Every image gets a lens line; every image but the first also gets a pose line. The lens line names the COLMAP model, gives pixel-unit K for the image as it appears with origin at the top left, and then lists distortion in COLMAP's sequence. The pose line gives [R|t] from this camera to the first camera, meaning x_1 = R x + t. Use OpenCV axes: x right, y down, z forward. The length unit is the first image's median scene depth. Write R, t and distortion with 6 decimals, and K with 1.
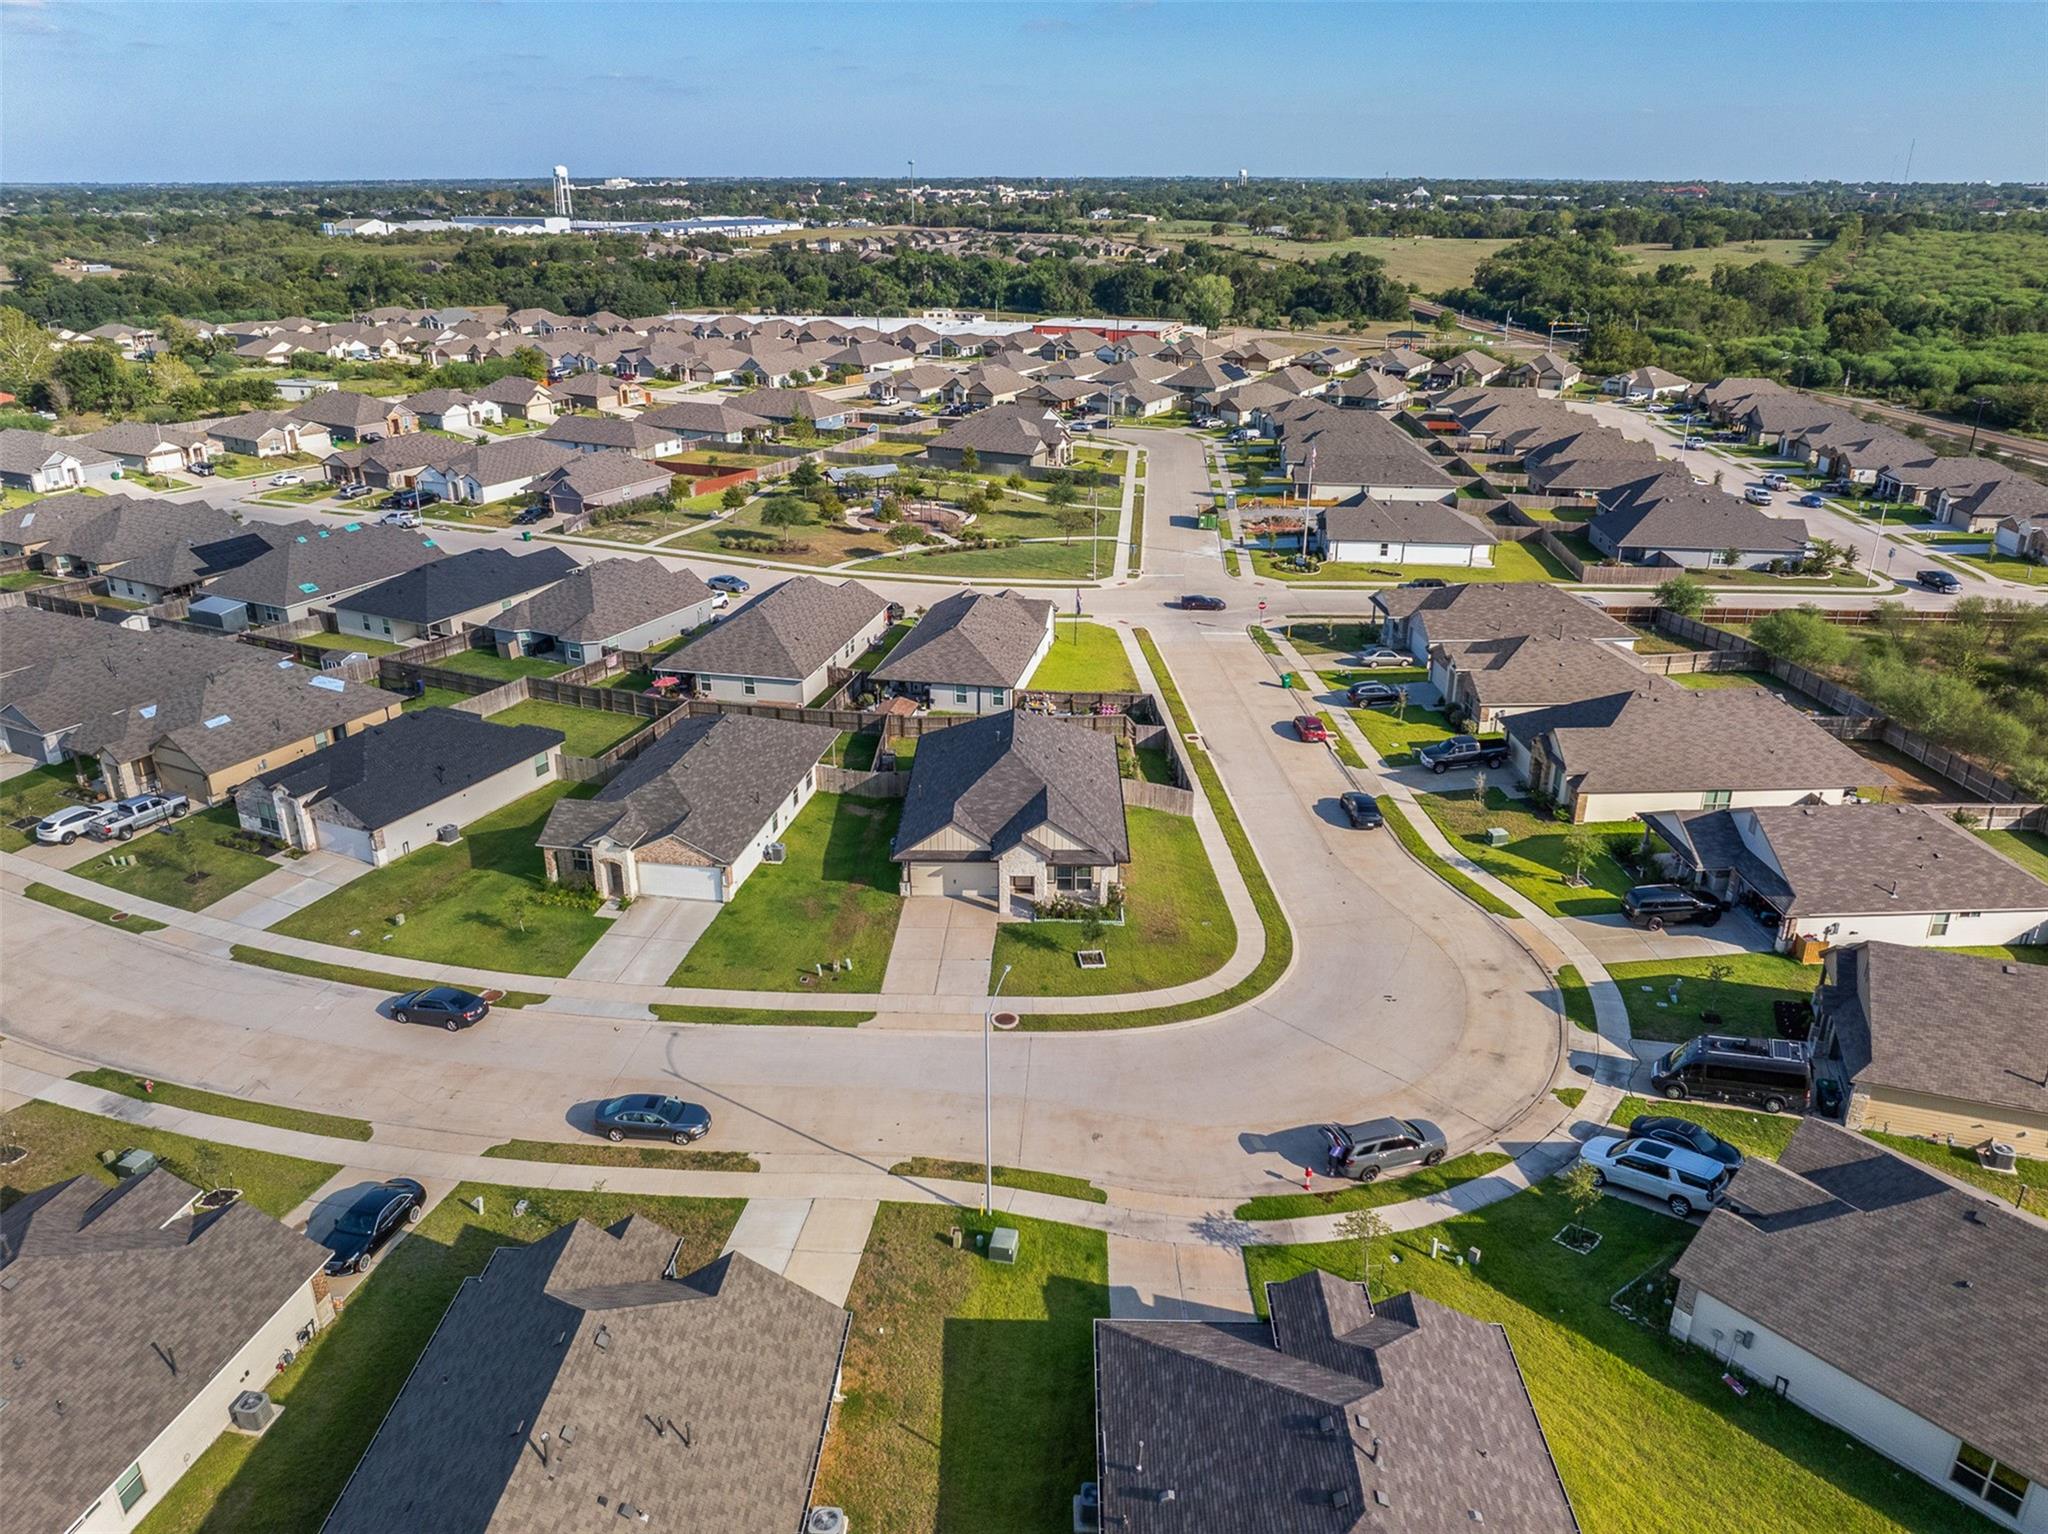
lens RADIAL K [[1436.6, 0, 1031.1], [0, 1436.6, 762.8], [0, 0, 1]] dist [-0.044998, 0.013150]
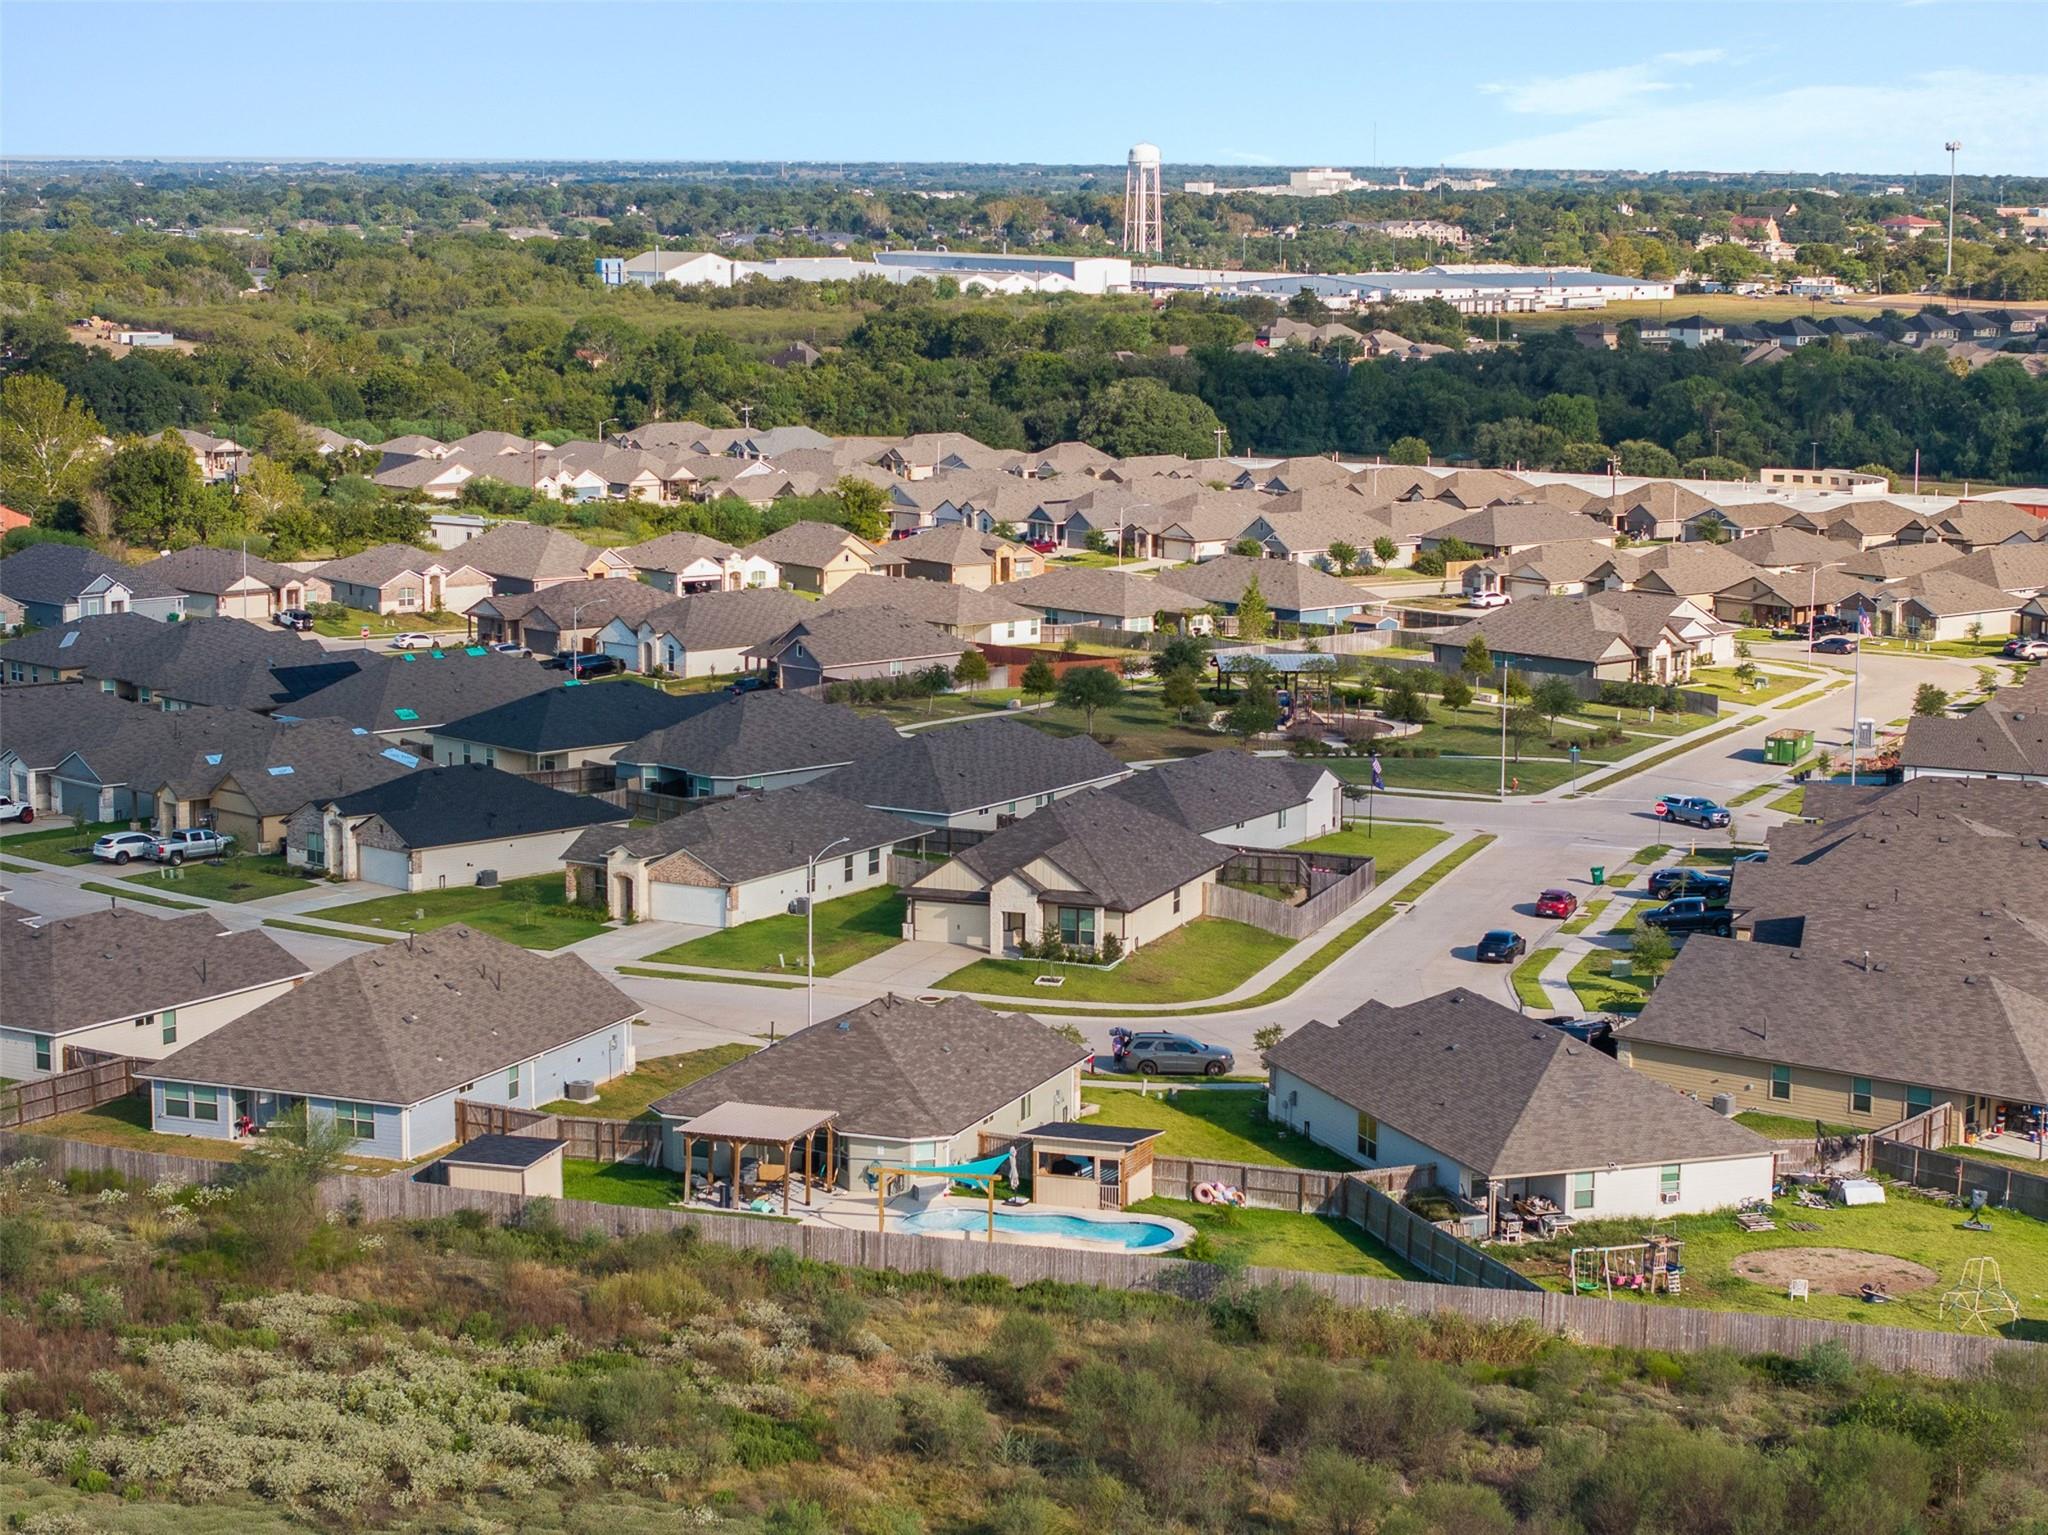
lens RADIAL K [[4018.2, 0, 1024.0], [0, 4018.2, 767.5], [0, 0, 1]] dist [-0.095659, -0.113302]
pose [[0.942830, 0.052790, -0.329065, 0.338254], [-0.130109, 0.967327, -0.217602, 0.219437], [0.306826, 0.247976, 0.918894, -0.570090]]
